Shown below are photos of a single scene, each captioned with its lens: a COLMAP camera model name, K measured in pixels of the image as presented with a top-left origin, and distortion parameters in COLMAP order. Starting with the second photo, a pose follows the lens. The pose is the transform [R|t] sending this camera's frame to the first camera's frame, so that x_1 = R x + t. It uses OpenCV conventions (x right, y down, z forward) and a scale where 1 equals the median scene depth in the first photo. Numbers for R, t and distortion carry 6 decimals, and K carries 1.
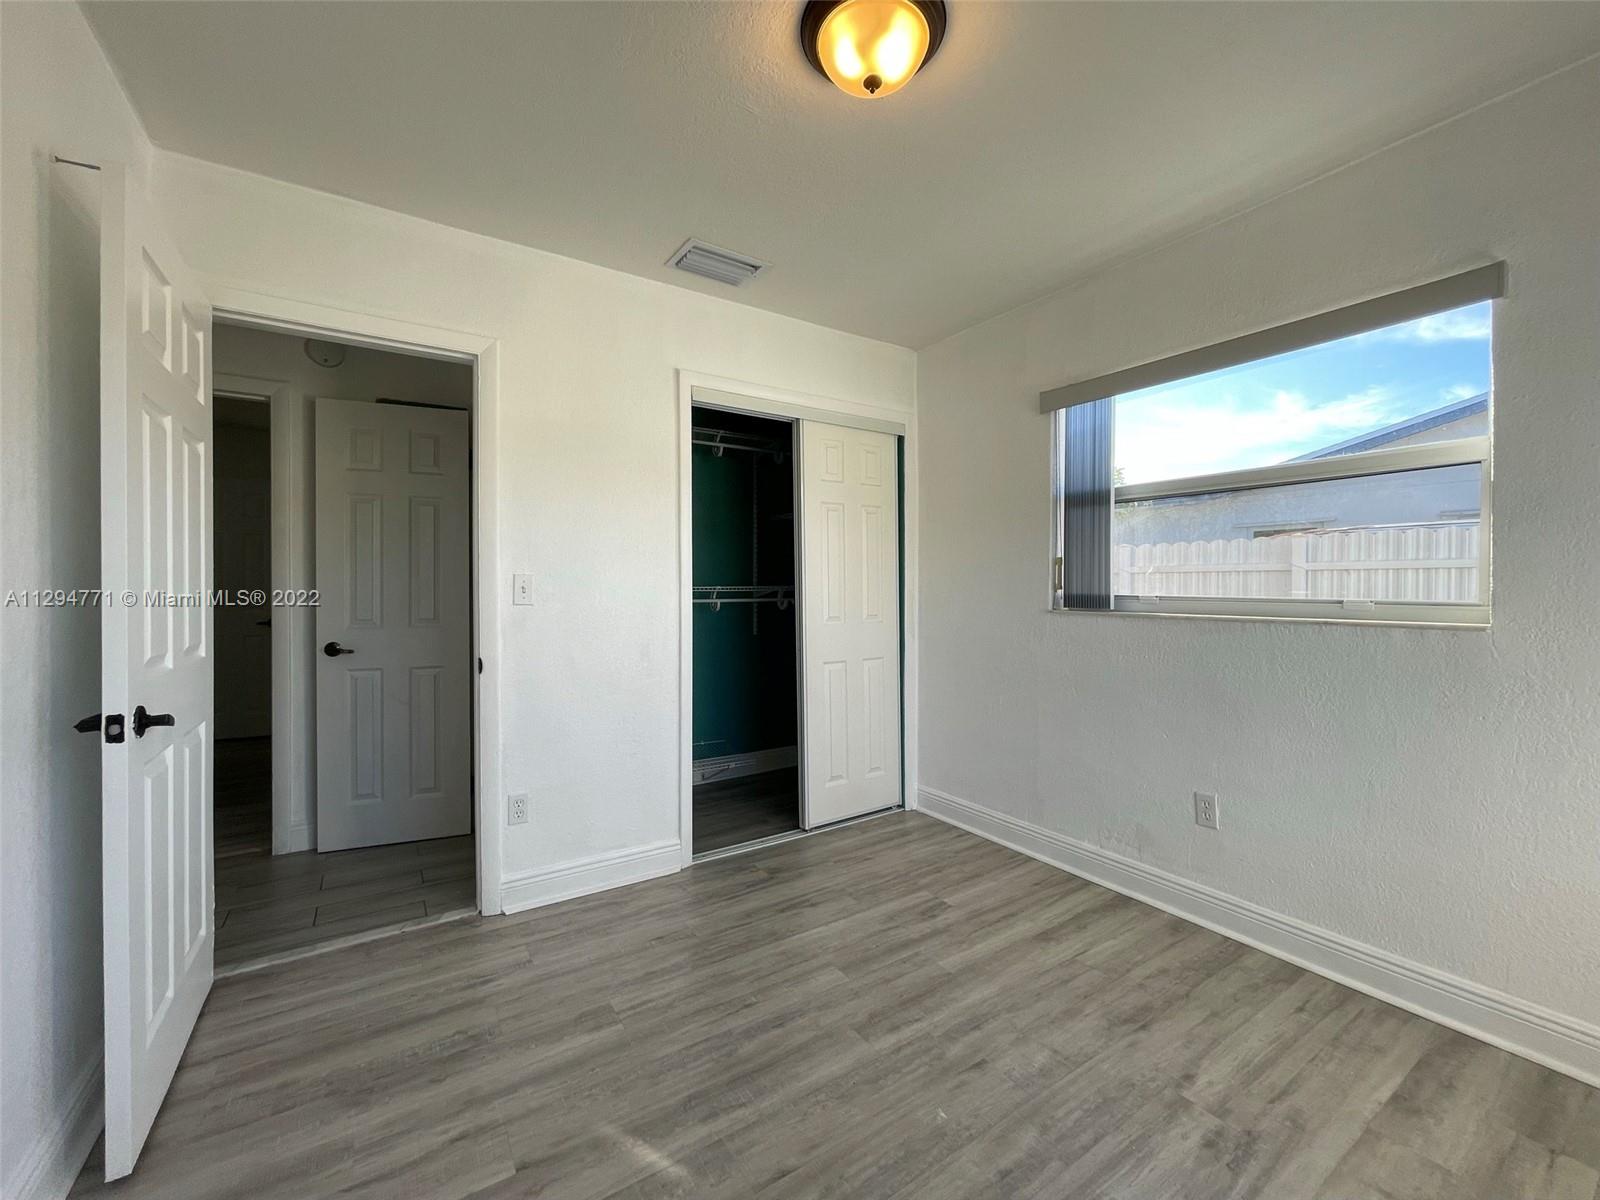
lens RADIAL K [[646.7, 0, 798.3], [0, 646.7, 604.8], [0, 0, 1]] dist [-0.004609, 0.001196]
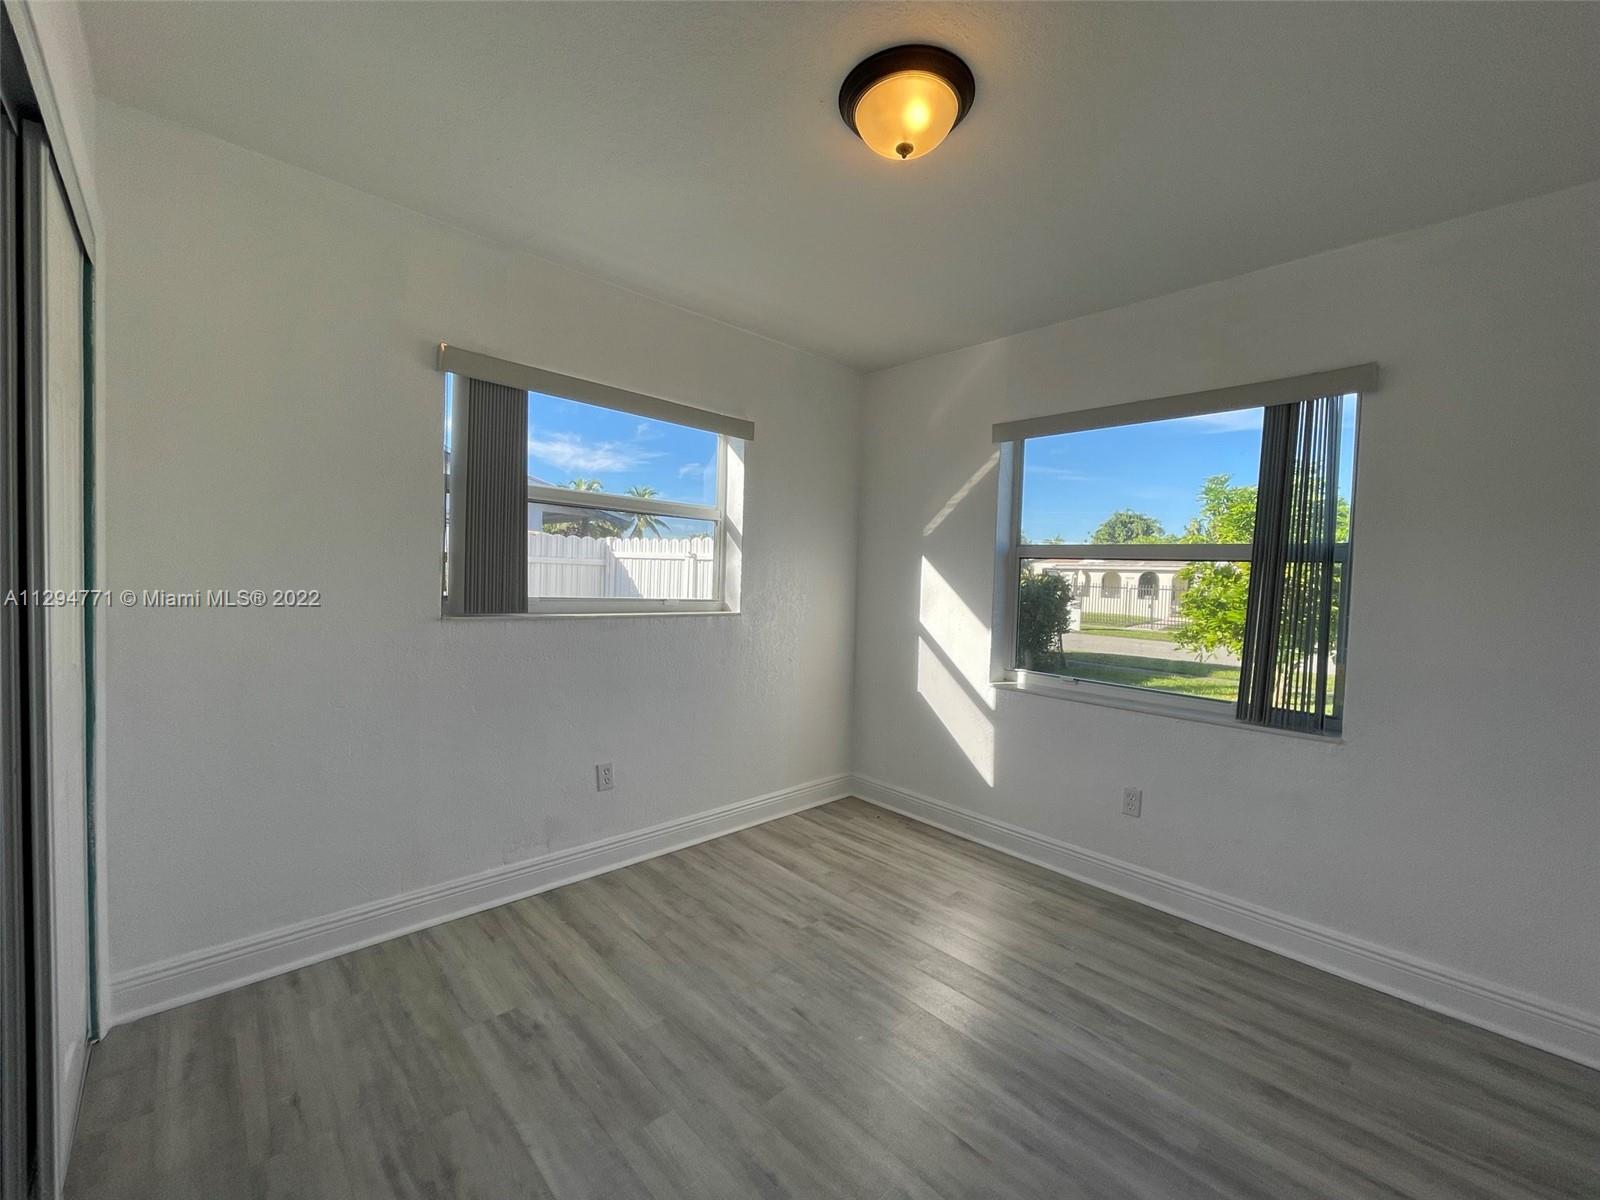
lens RADIAL K [[646.7, 0, 796.8], [0, 646.7, 604.4], [0, 0, 1]] dist [-0.004609, 0.001196]
pose [[-0.170664, -0.052038, 0.983954, -0.635242], [-0.006632, 0.998642, 0.051665, -0.070170], [-0.985307, 0.002291, -0.170778, 0.910101]]
